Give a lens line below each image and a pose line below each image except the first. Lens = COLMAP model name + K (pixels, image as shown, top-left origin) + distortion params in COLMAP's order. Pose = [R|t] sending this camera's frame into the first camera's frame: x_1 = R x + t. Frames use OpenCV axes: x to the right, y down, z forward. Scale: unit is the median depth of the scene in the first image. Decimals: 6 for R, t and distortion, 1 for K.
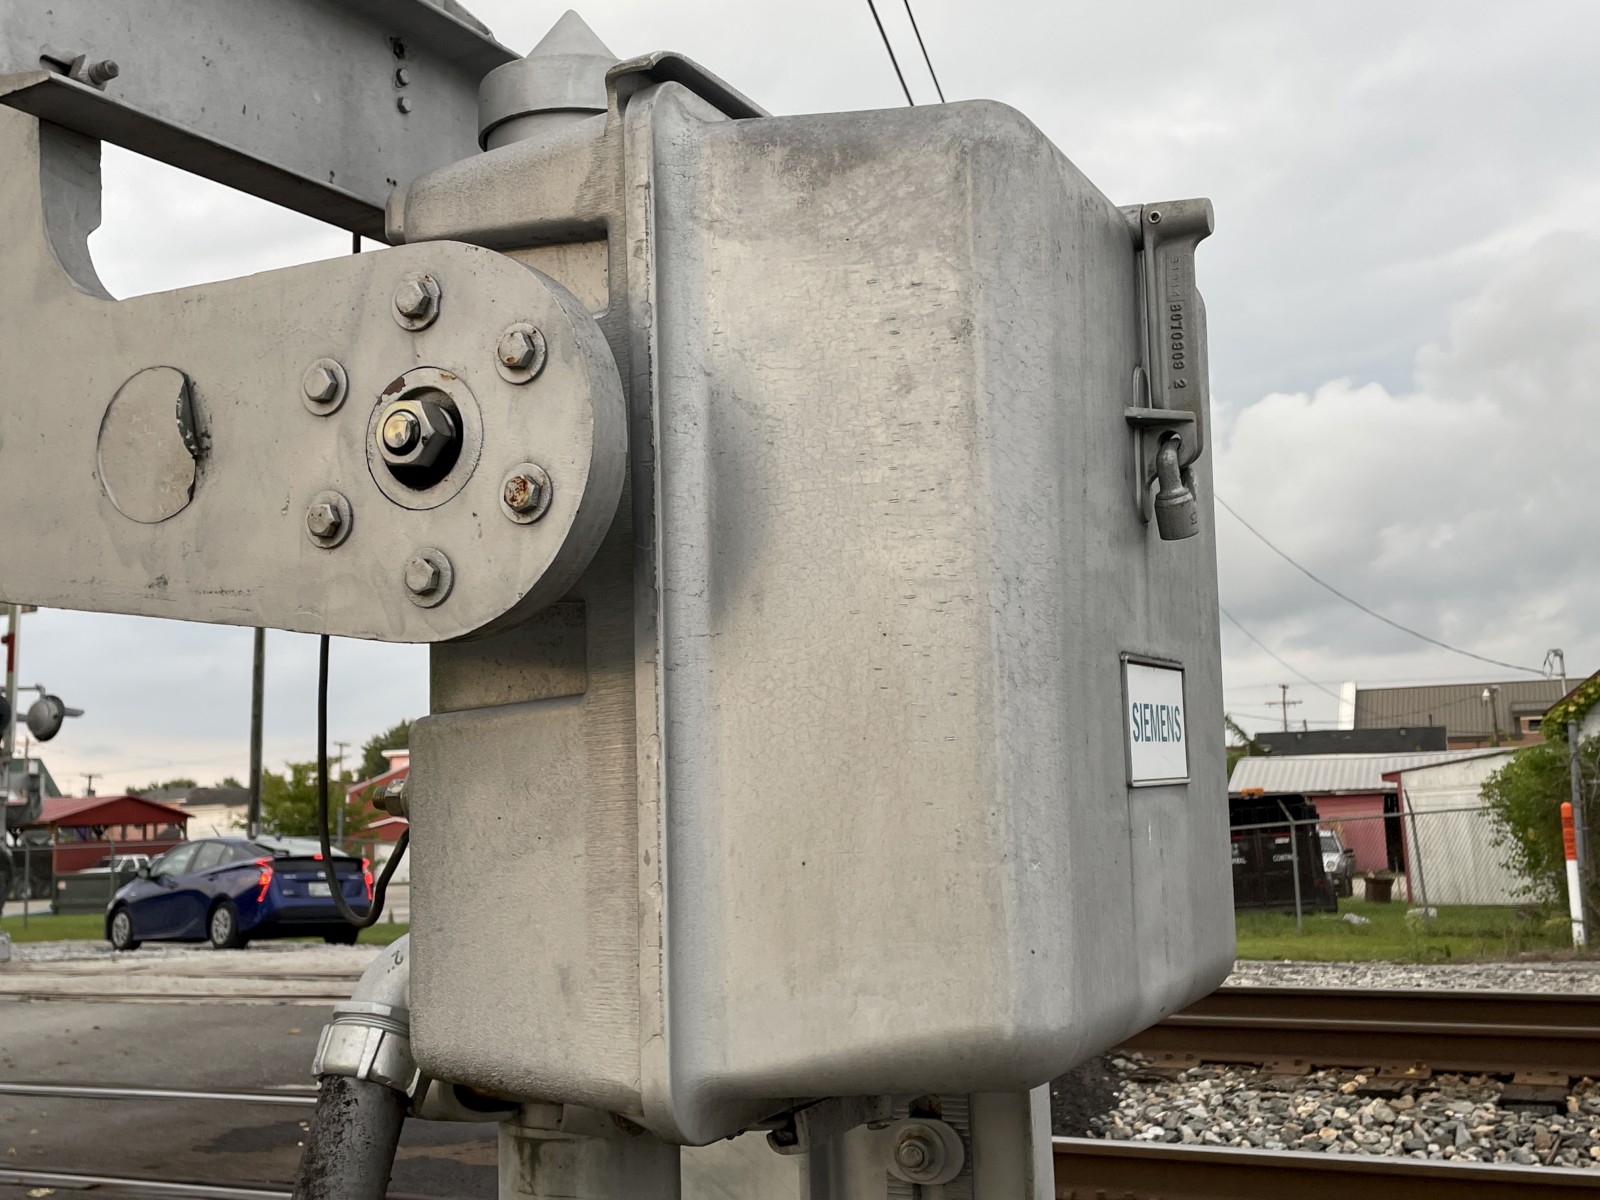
lens RADIAL K [[1786.4, 0, 795.9], [0, 1786.4, 627.8], [0, 0, 1]] dist [-0.003501, -0.005921]
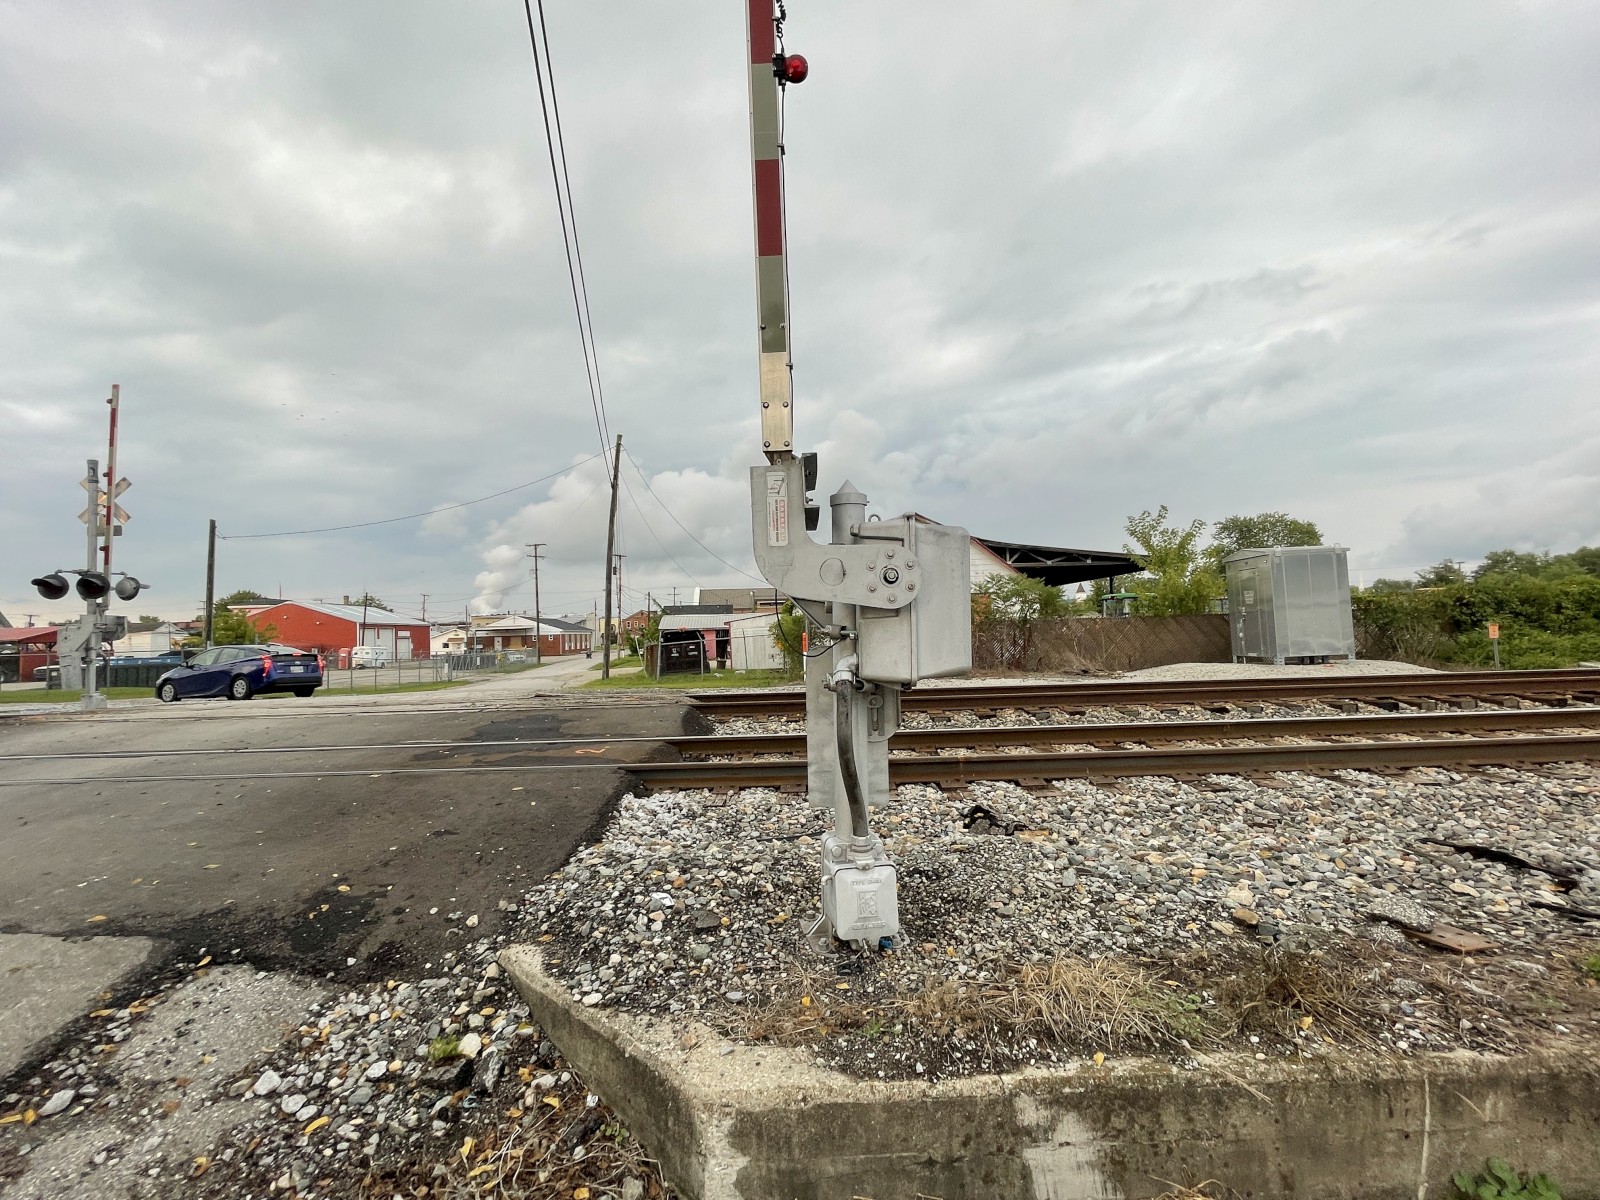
lens RADIAL K [[716.7, 0, 803.3], [0, 716.7, 597.2], [0, 0, 1]] dist [-0.000198, -0.000582]
pose [[0.896671, 0.026374, 0.441912, -0.092028], [-0.047652, 0.998174, 0.037117, -0.006390], [-0.440126, -0.054340, 0.896290, -0.064808]]
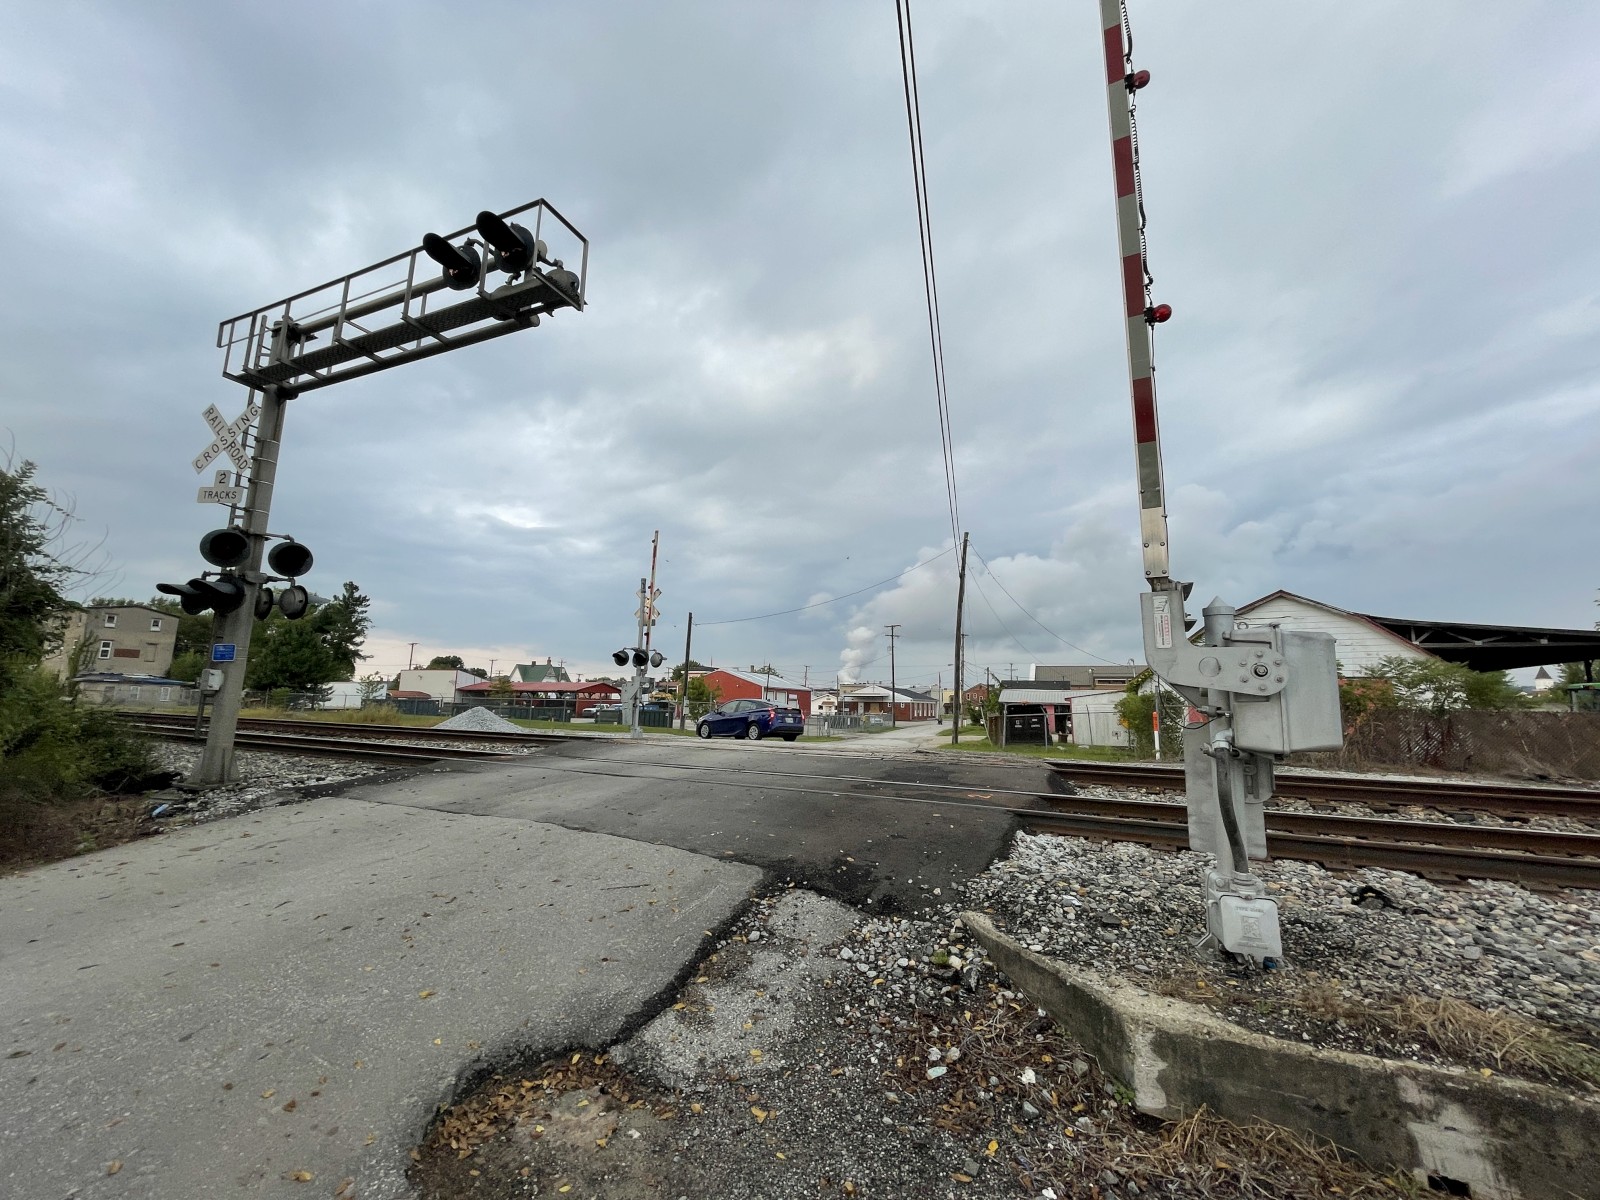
lens RADIAL K [[643.9, 0, 805.1], [0, 643.9, 600.3], [0, 0, 1]] dist [-0.001592, -0.000635]
pose [[0.998466, 0.046314, -0.030354, -0.131349], [-0.047769, 0.997650, -0.049115, -0.010813], [0.028008, 0.050490, 0.998332, -0.121267]]
